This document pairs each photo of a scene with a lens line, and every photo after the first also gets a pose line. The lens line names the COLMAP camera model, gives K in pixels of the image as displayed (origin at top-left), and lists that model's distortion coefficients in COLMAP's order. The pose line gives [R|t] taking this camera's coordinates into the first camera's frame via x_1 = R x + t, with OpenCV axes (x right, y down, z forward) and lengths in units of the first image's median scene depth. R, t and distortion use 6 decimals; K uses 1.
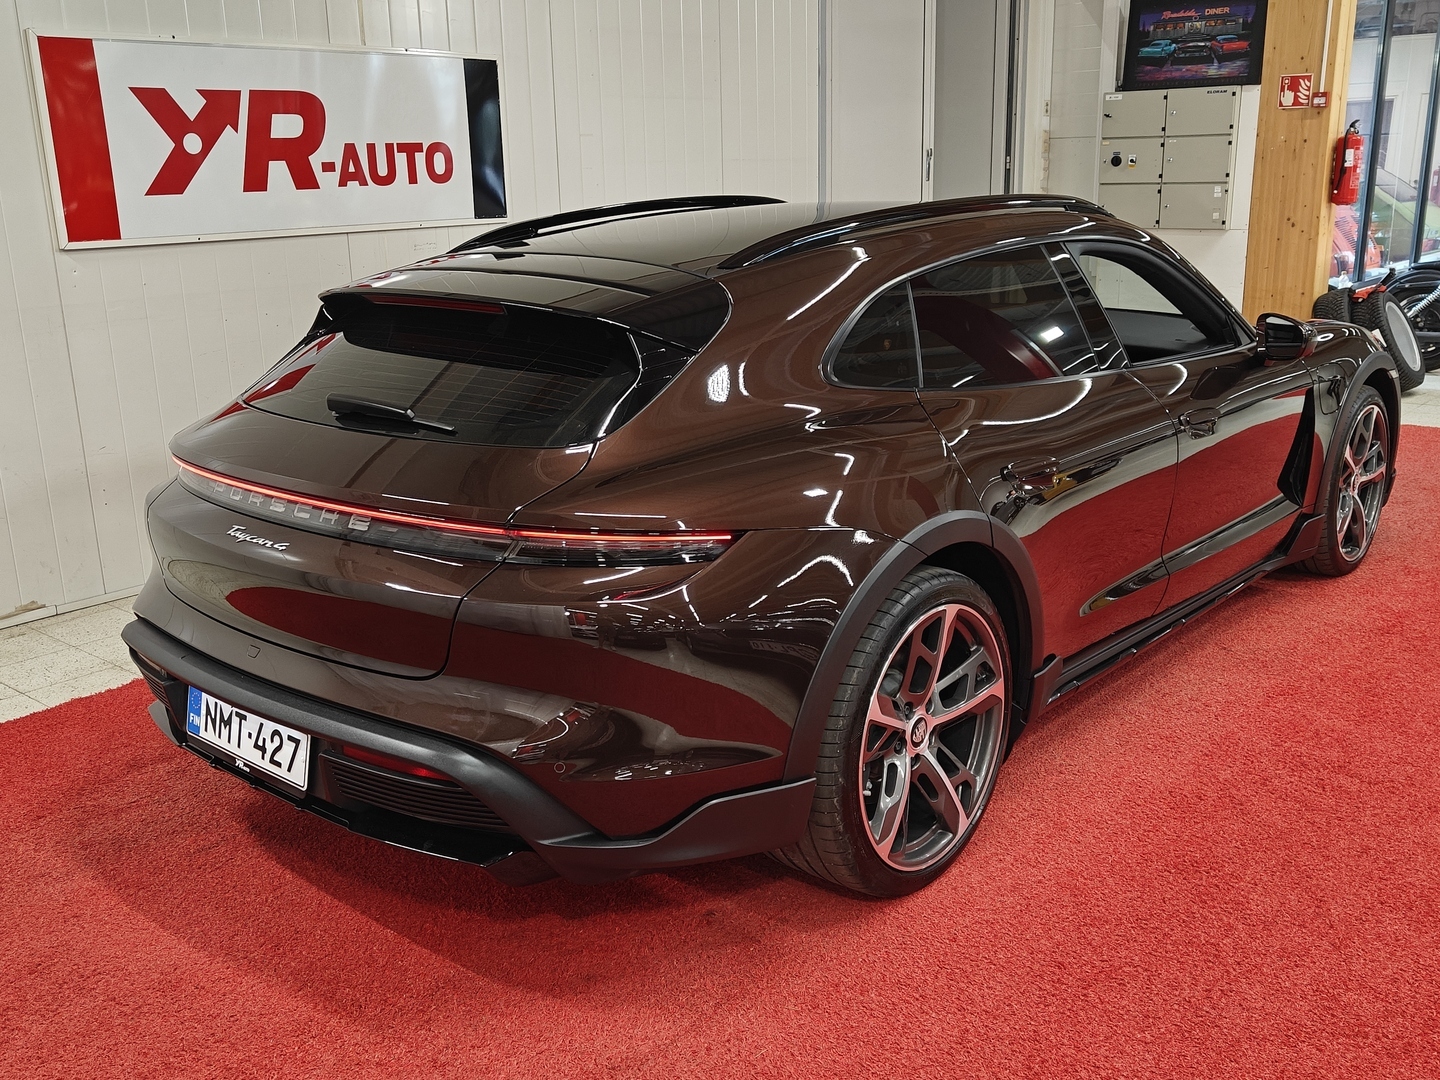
lens RADIAL K [[1367.9, 0, 713.5], [0, 1367.9, 511.7], [0, 0, 1]] dist [0.031840, -0.011696]
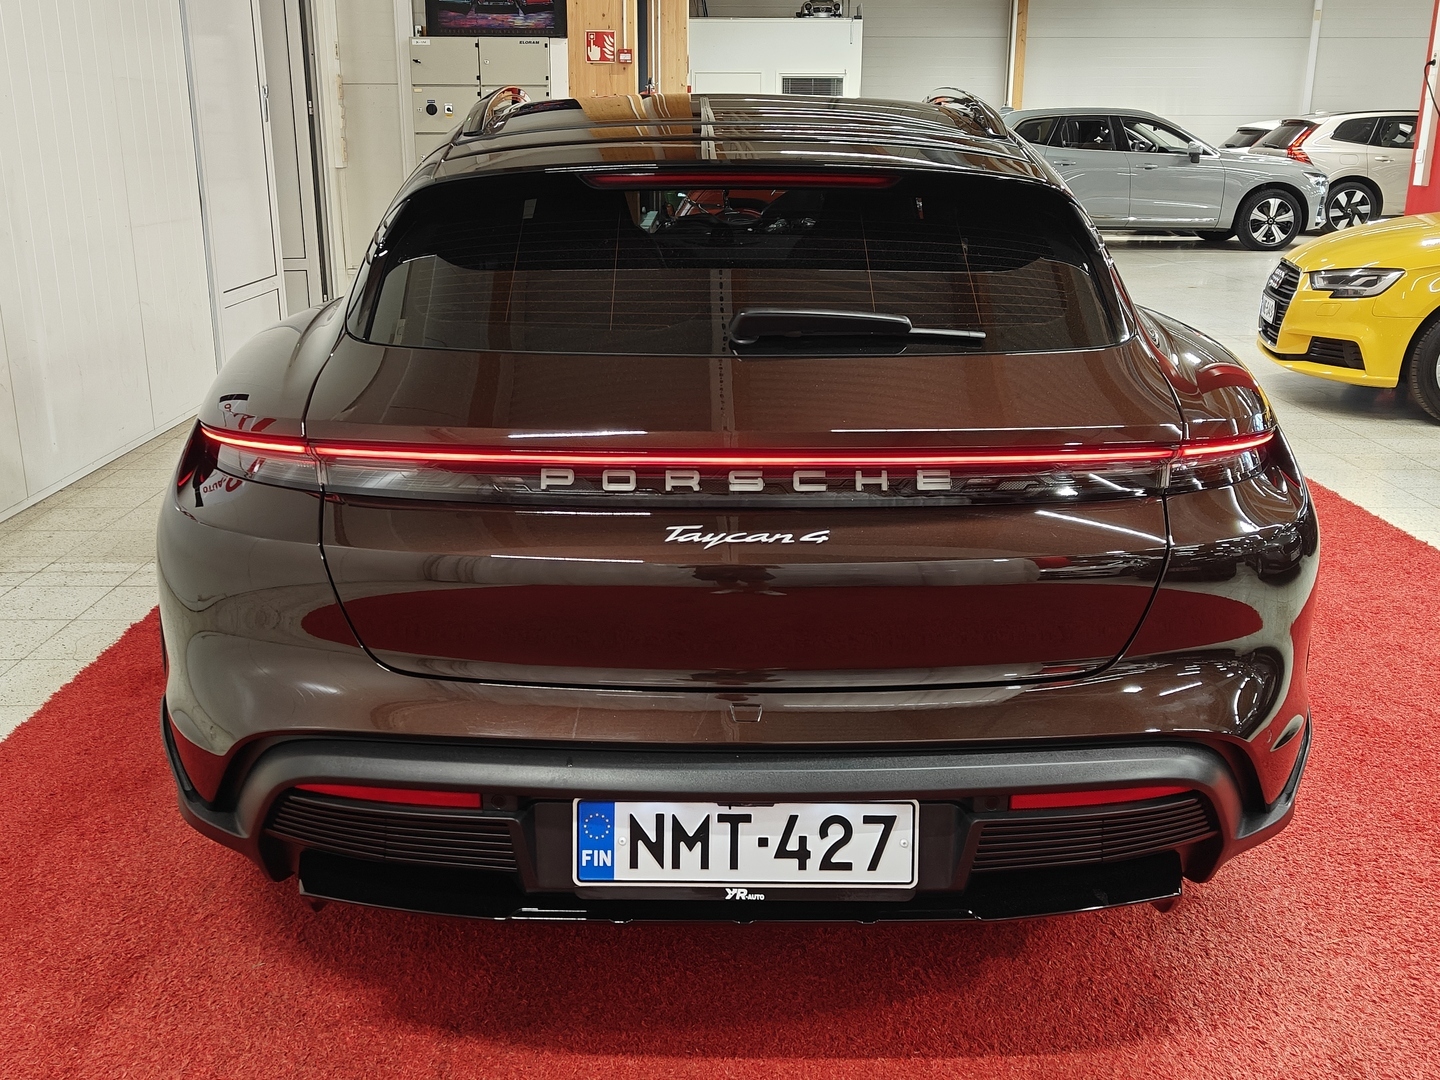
lens RADIAL K [[1367.9, 0, 713.5], [0, 1367.9, 511.7], [0, 0, 1]] dist [0.031840, -0.011696]
pose [[0.756071, -0.152691, 0.636430, -0.232282], [0.146018, 0.987249, 0.063392, -0.010489], [-0.637994, 0.045002, 0.768725, 0.162490]]
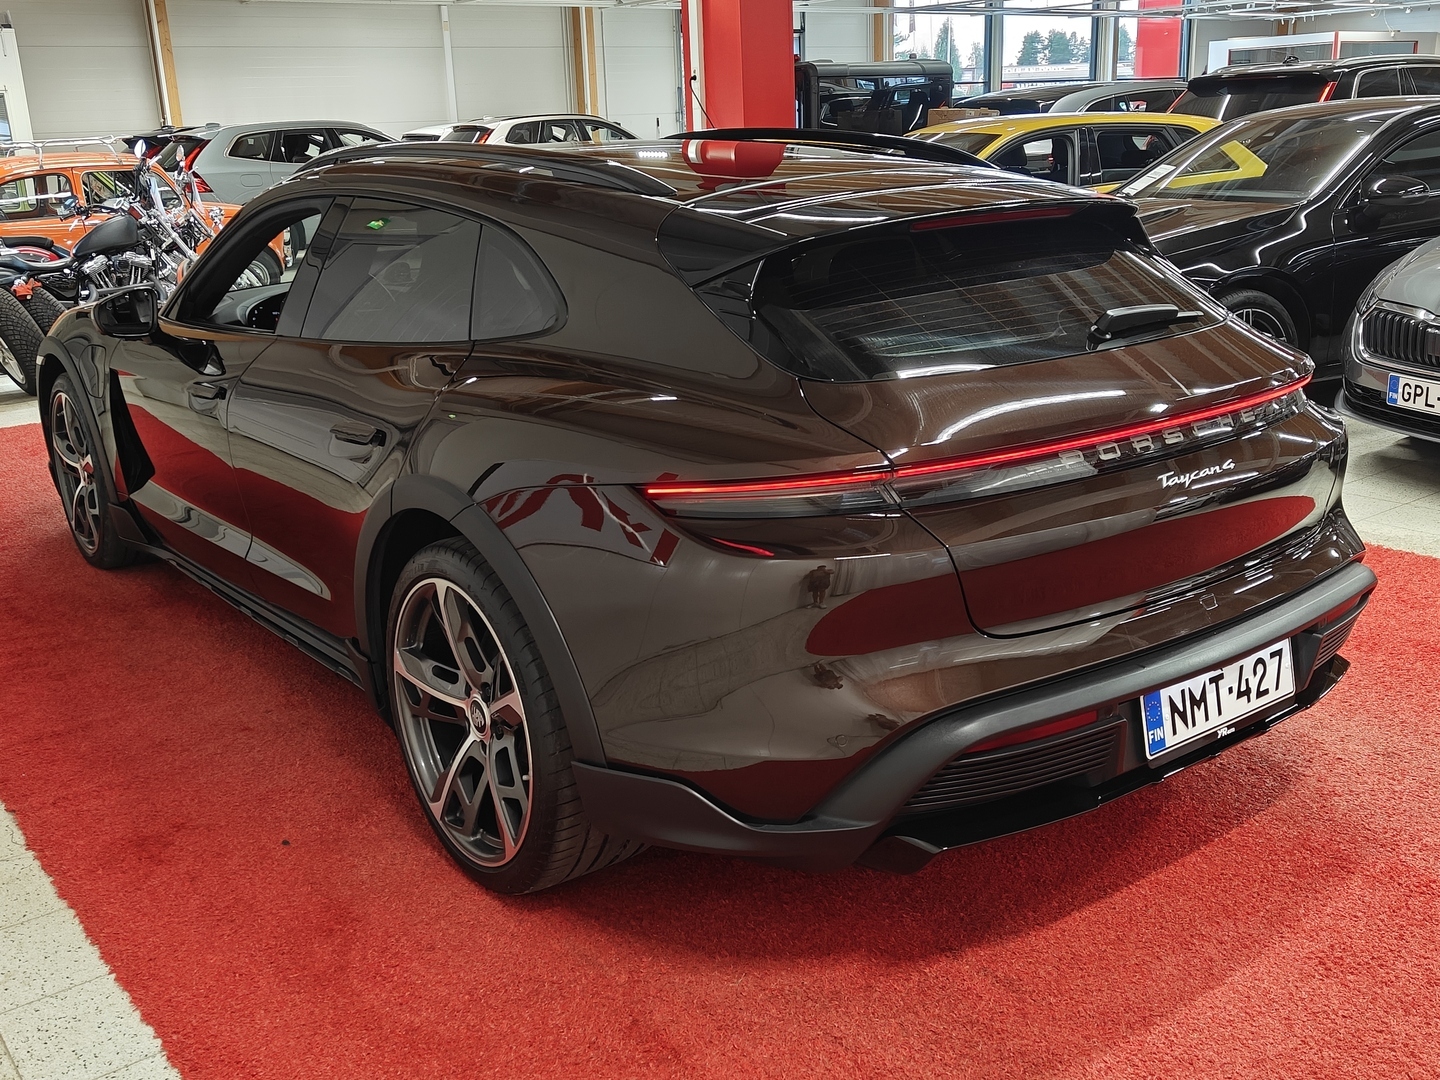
lens RADIAL K [[1426.2, 0, 720.0], [0, 1426.2, 540.0], [0, 0, 1]] dist [0.050244, -0.136583]
pose [[0.204095, -0.263486, 0.942826, -0.392881], [0.274002, 0.939979, 0.203377, -0.064742], [-0.939824, 0.216828, 0.264040, 0.328659]]
